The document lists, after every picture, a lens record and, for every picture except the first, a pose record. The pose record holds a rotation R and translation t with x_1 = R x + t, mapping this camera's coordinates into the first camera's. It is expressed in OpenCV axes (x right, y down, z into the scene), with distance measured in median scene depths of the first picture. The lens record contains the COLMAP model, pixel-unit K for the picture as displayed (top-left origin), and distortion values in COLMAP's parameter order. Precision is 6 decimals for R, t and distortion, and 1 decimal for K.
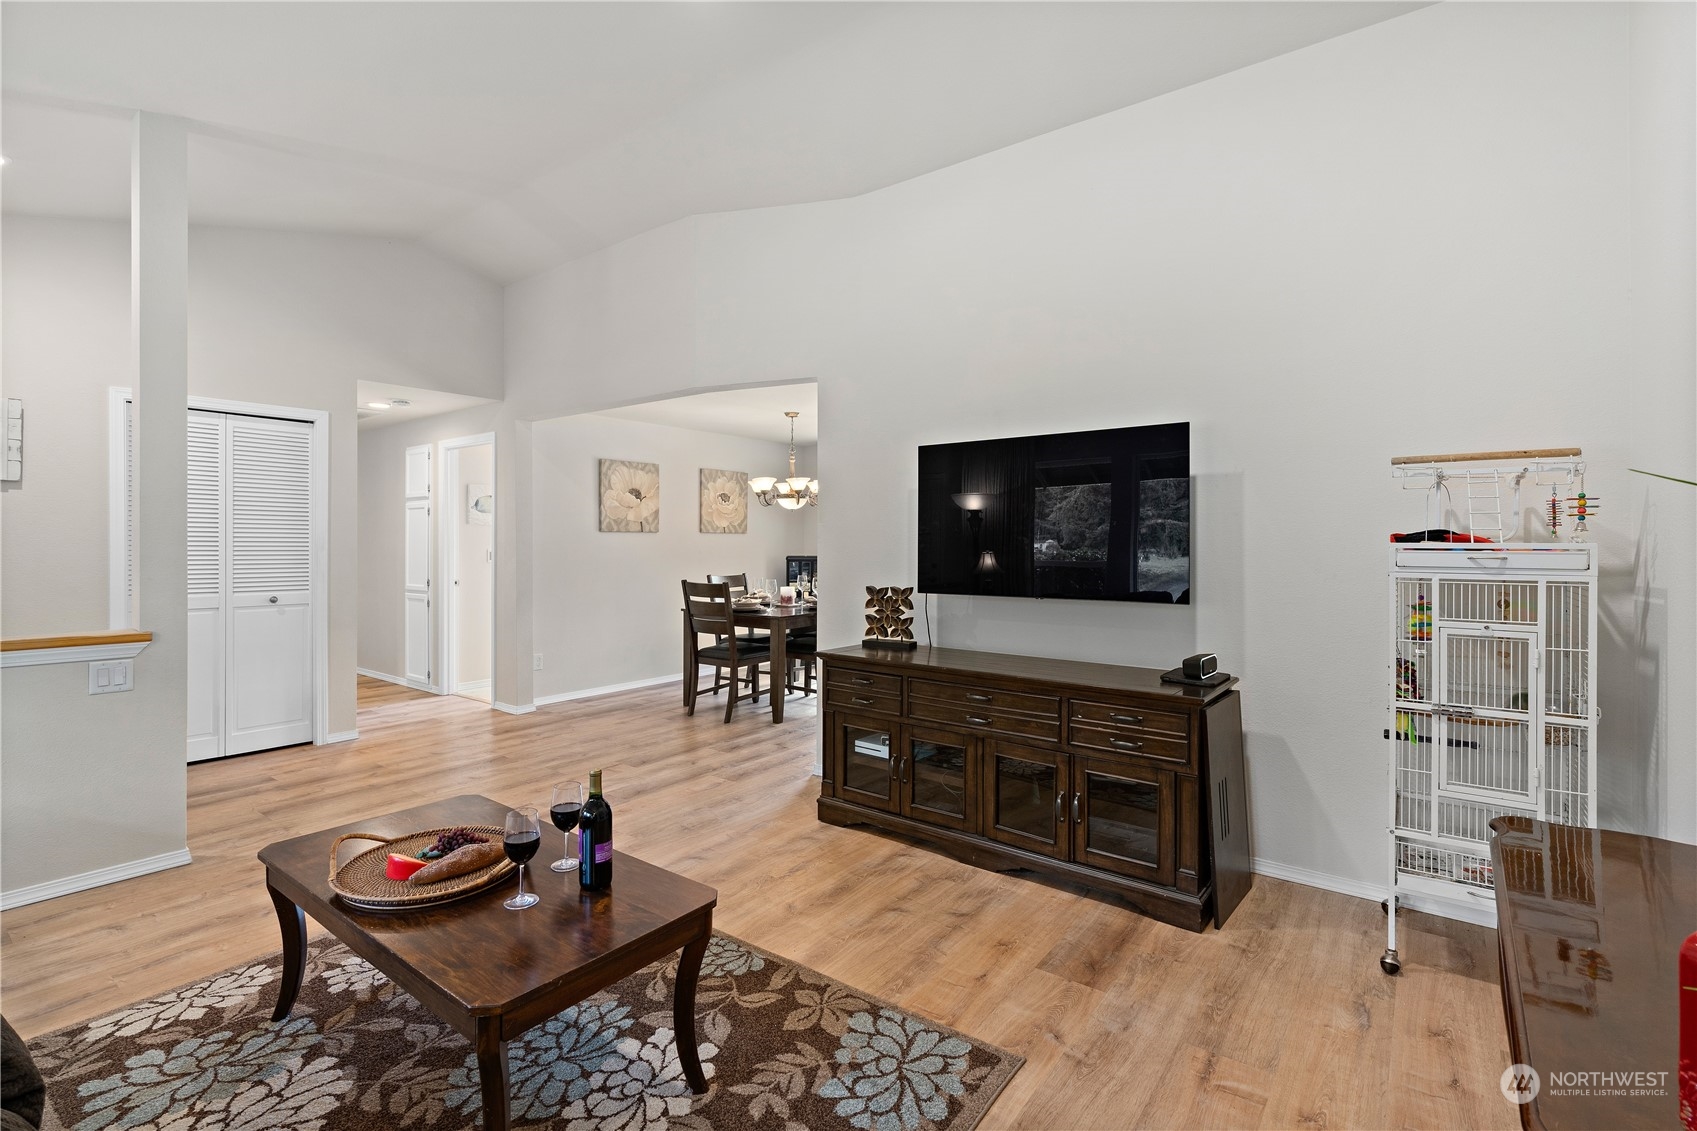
lens RADIAL K [[773.6, 0, 848.7], [0, 773.6, 542.0], [0, 0, 1]] dist [0.000651, 0.000225]
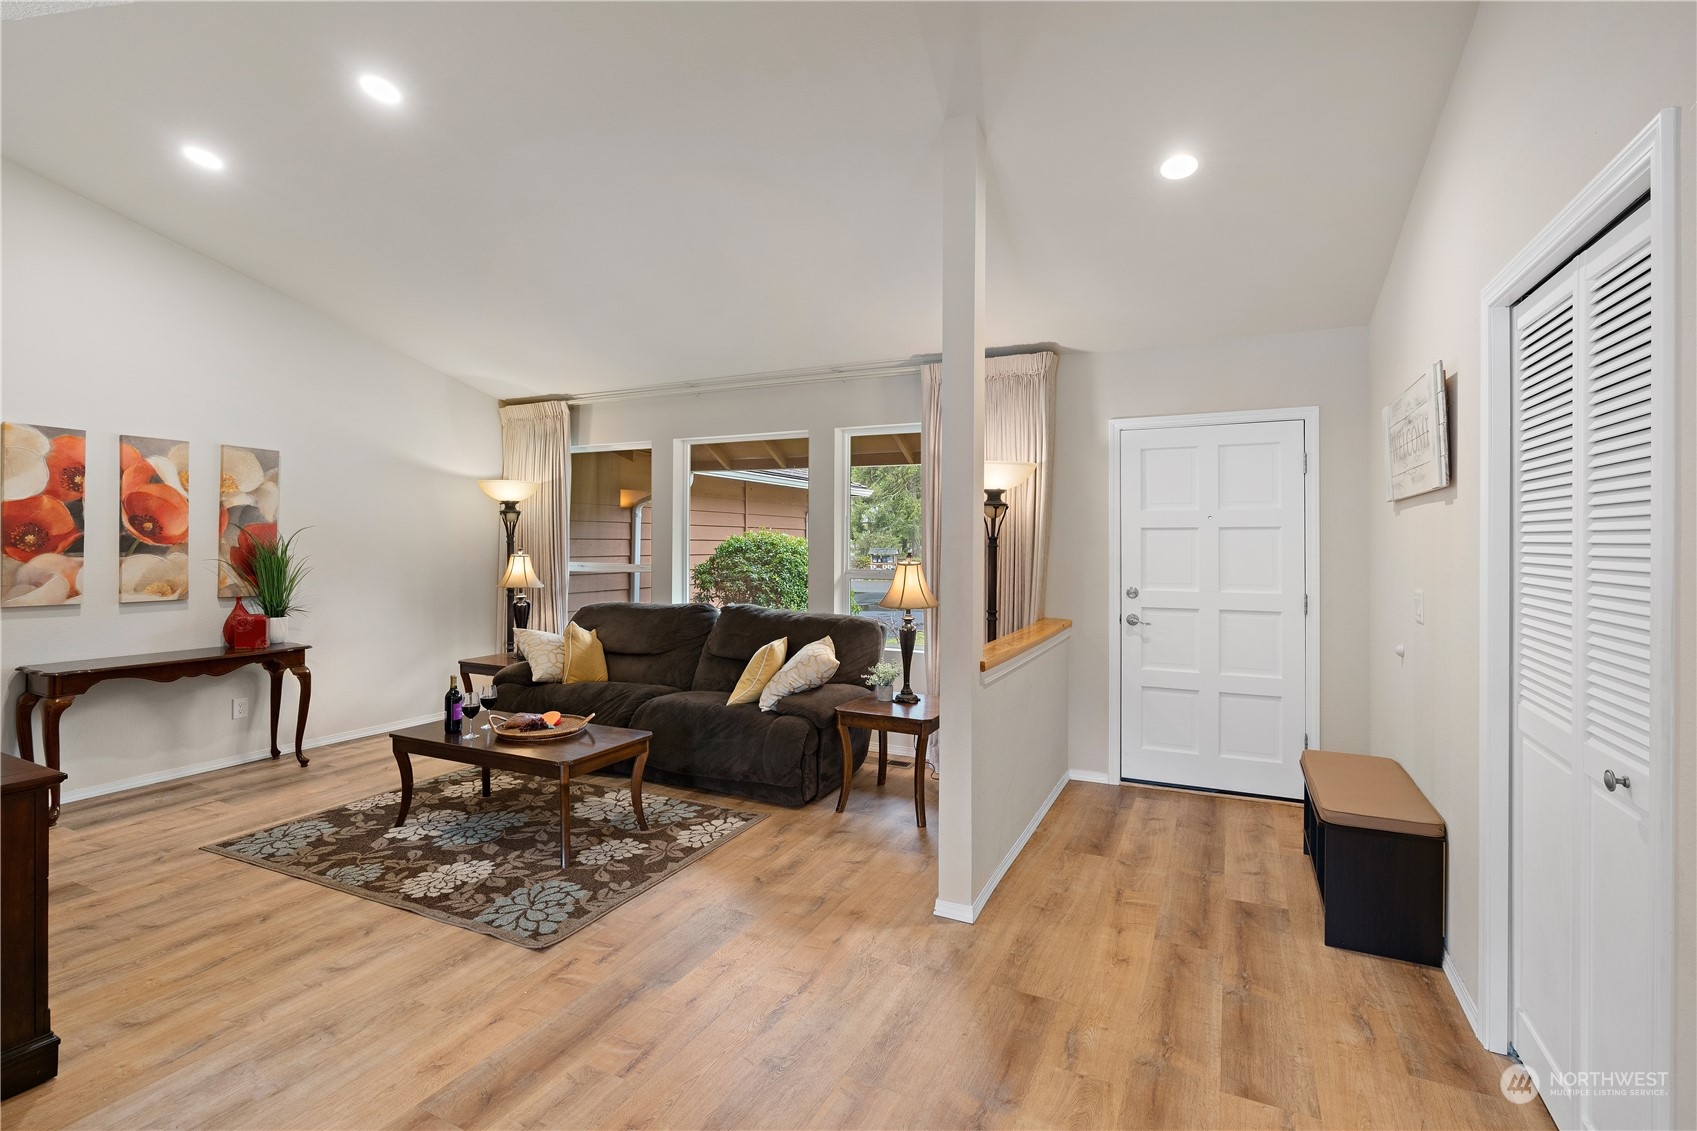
lens RADIAL K [[773.6, 0, 848.7], [0, 773.6, 542.0], [0, 0, 1]] dist [0.000651, 0.000225]
pose [[-0.980632, -0.005219, -0.195789, -0.854810], [-0.004458, 0.999981, -0.004328, -0.050645], [0.195808, -0.003372, -0.980636, 2.897572]]
